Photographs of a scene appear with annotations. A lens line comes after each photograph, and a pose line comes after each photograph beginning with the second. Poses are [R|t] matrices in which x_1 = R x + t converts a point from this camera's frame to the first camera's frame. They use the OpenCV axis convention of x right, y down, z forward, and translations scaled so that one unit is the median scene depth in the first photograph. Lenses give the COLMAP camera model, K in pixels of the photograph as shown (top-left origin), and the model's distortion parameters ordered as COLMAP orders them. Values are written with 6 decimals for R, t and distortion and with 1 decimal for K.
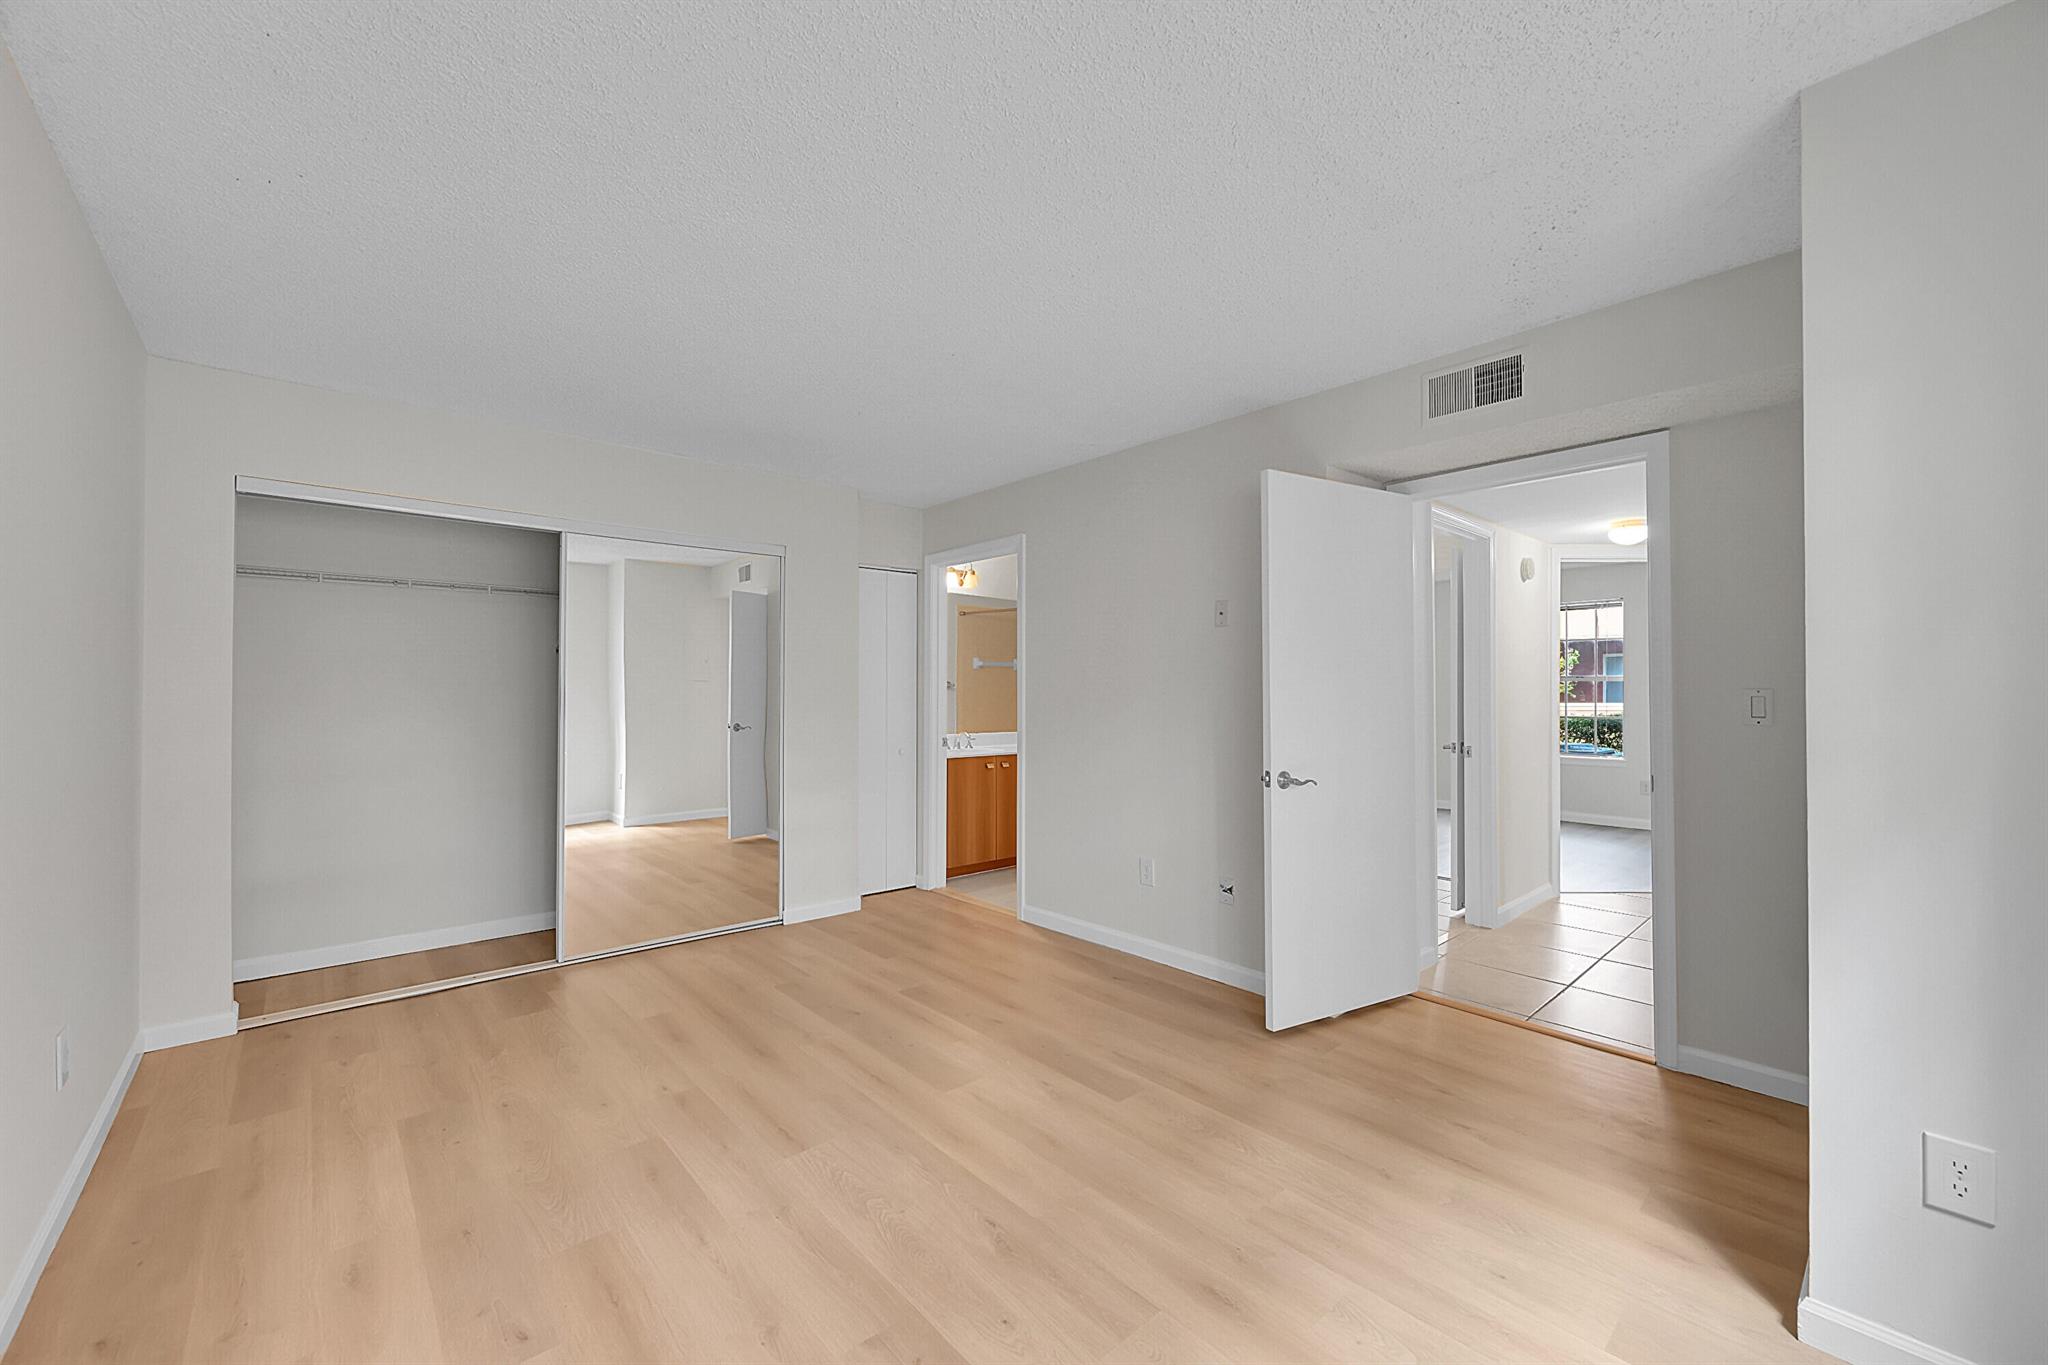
lens RADIAL K [[805.0, 0, 1020.0], [0, 805.0, 681.9], [0, 0, 1]] dist [-0.001946, 0.000076]
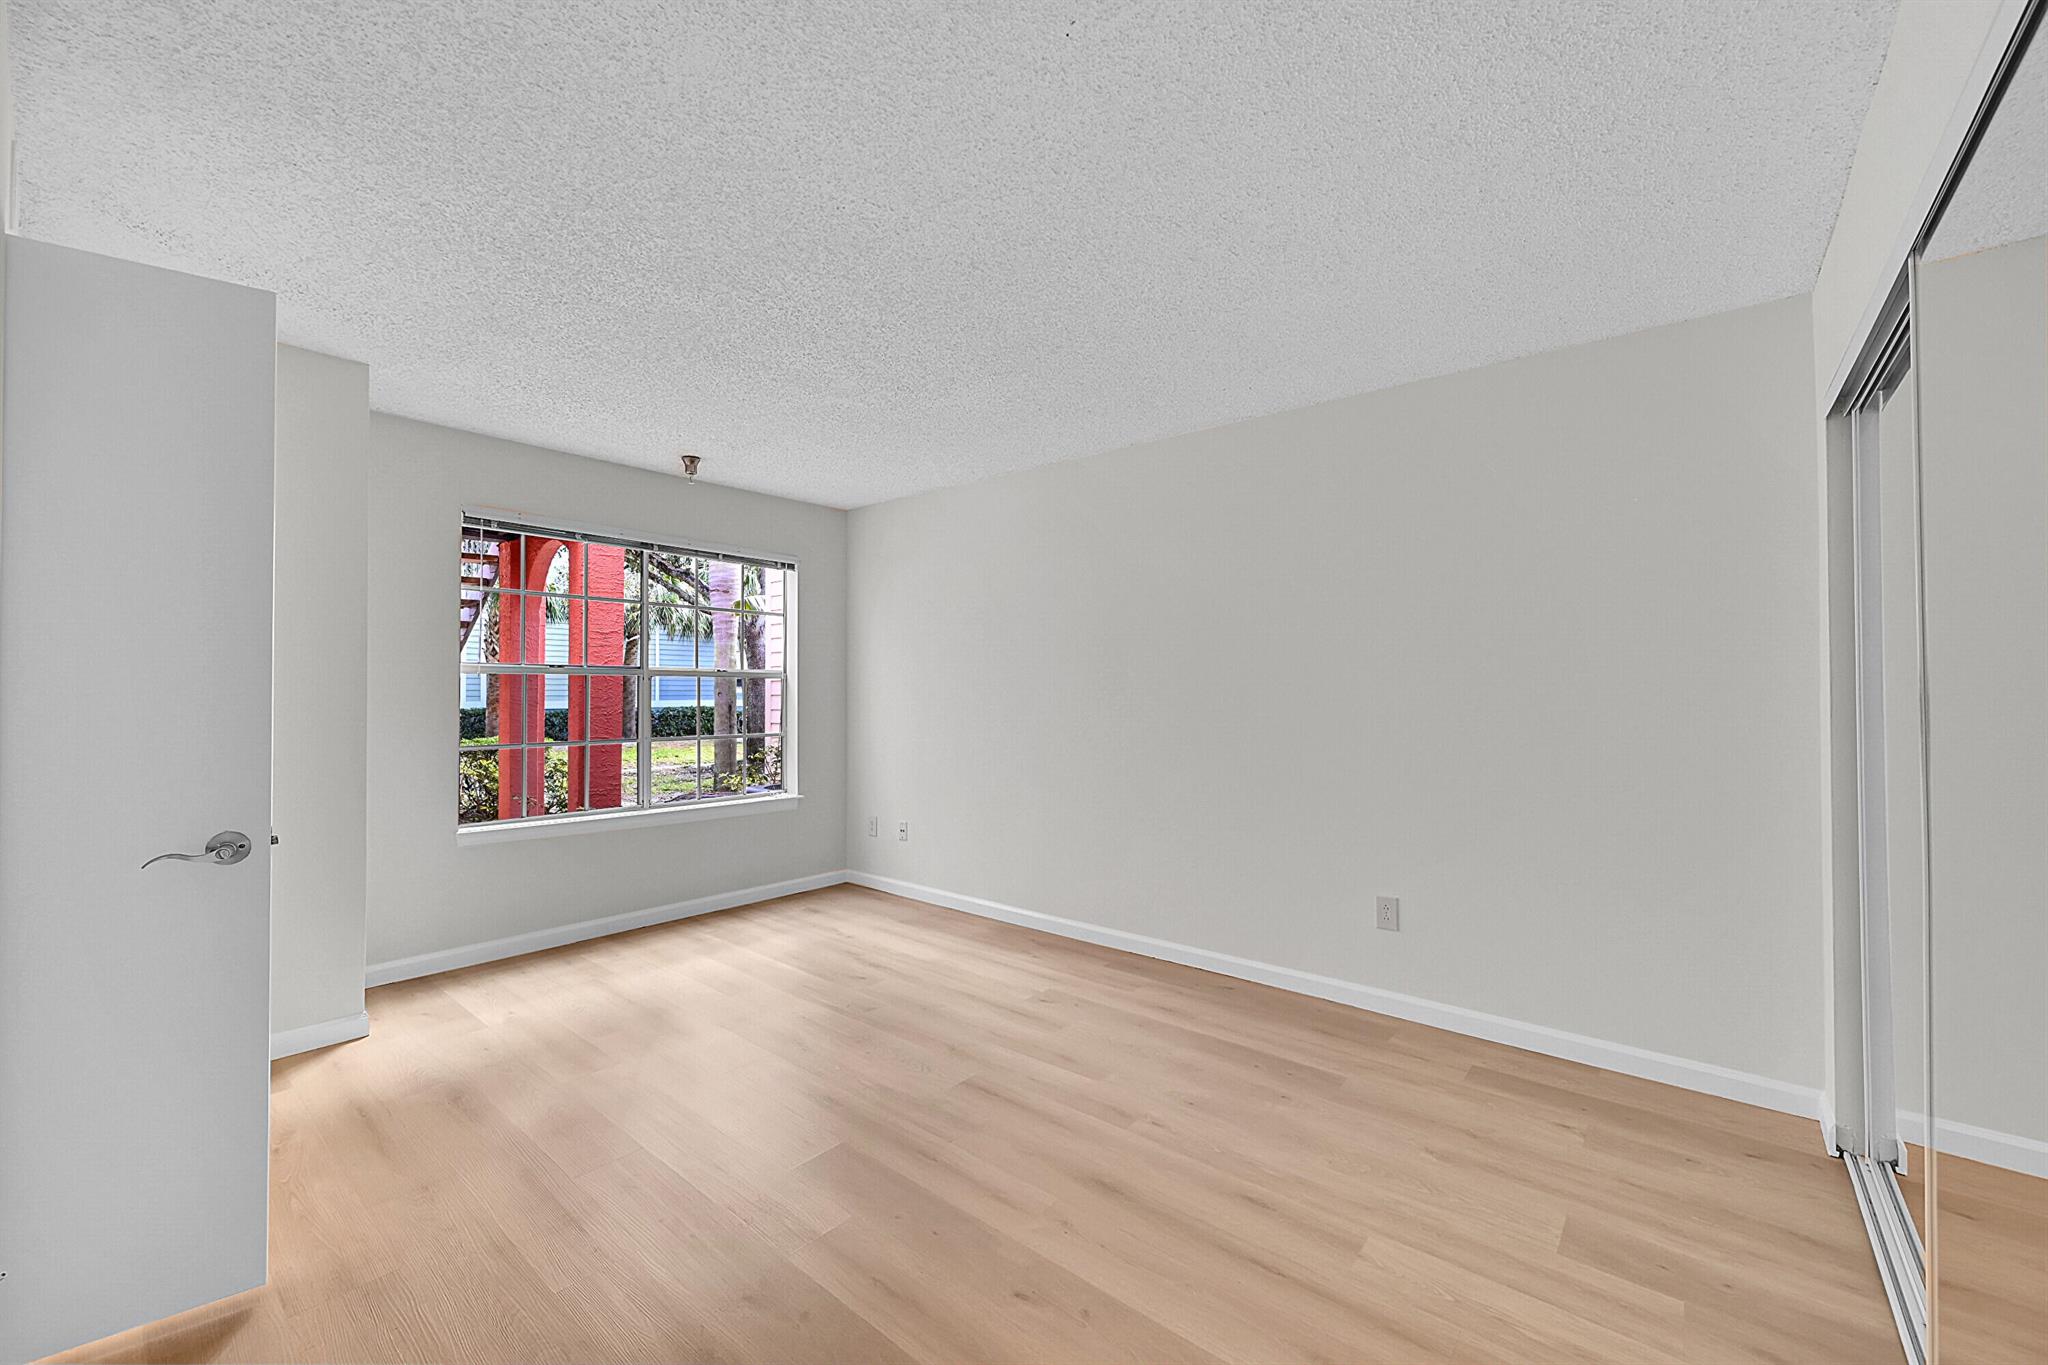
lens RADIAL K [[816.0, 0, 1021.6], [0, 816.0, 680.2], [0, 0, 1]] dist [-0.001701, 0.000532]
pose [[-0.988444, -0.001387, -0.151579, -0.129172], [0.000857, 0.999891, -0.014734, 0.012478], [0.151583, -0.014694, -0.988335, 1.655986]]
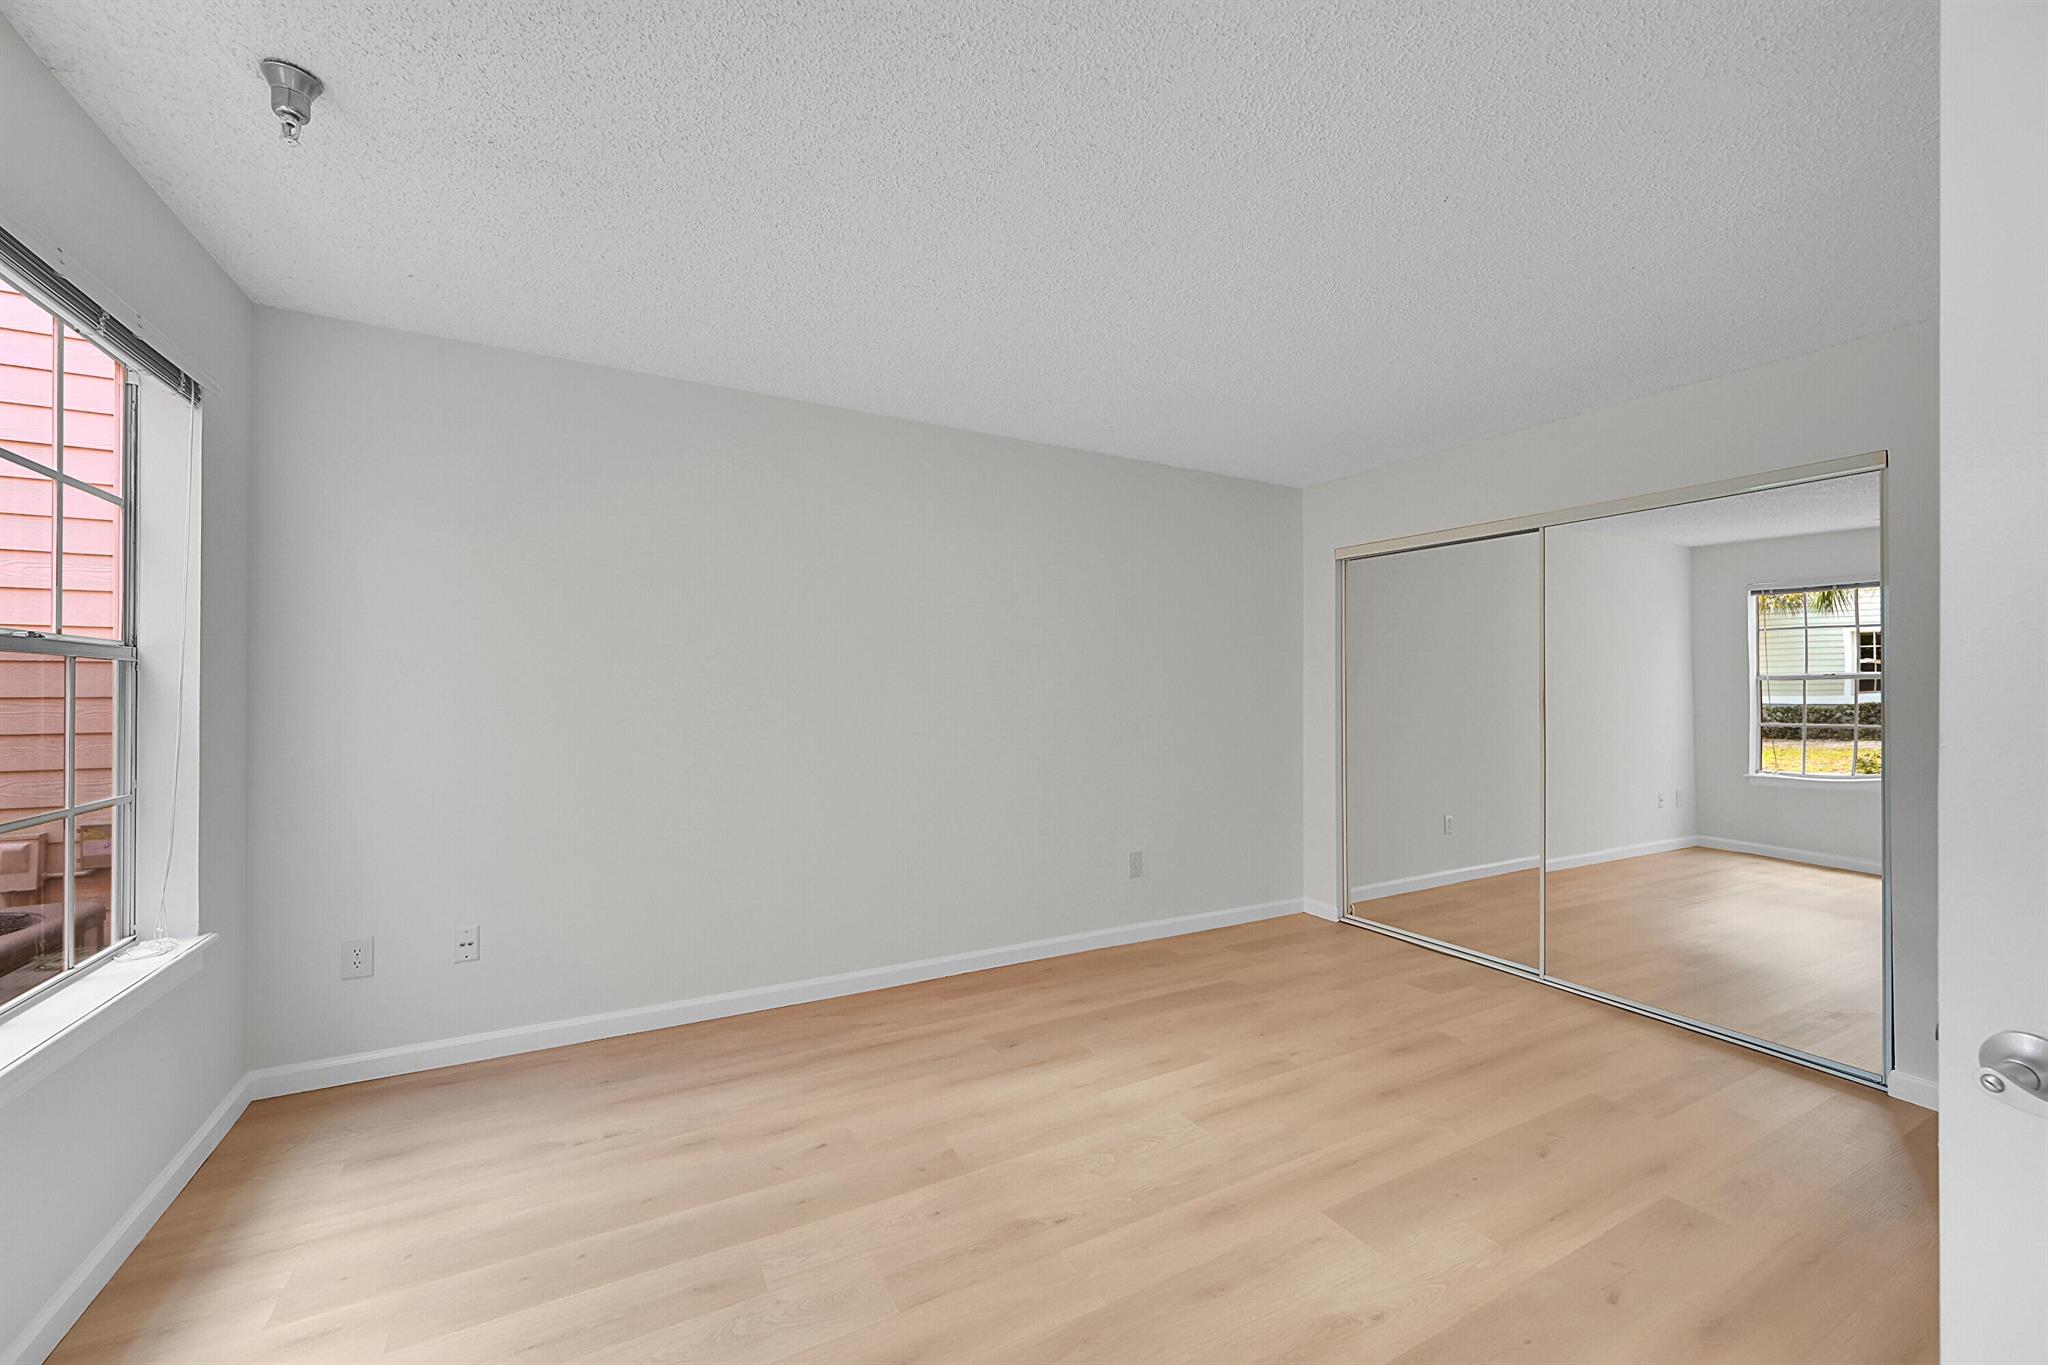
lens RADIAL K [[816.0, 0, 1021.6], [0, 816.0, 680.2], [0, 0, 1]] dist [-0.001701, 0.000532]
pose [[-0.211785, -0.011117, -0.977253, 0.633236], [0.000319, 0.999934, -0.011444, 0.008915], [0.977316, -0.002736, -0.211767, 0.761227]]
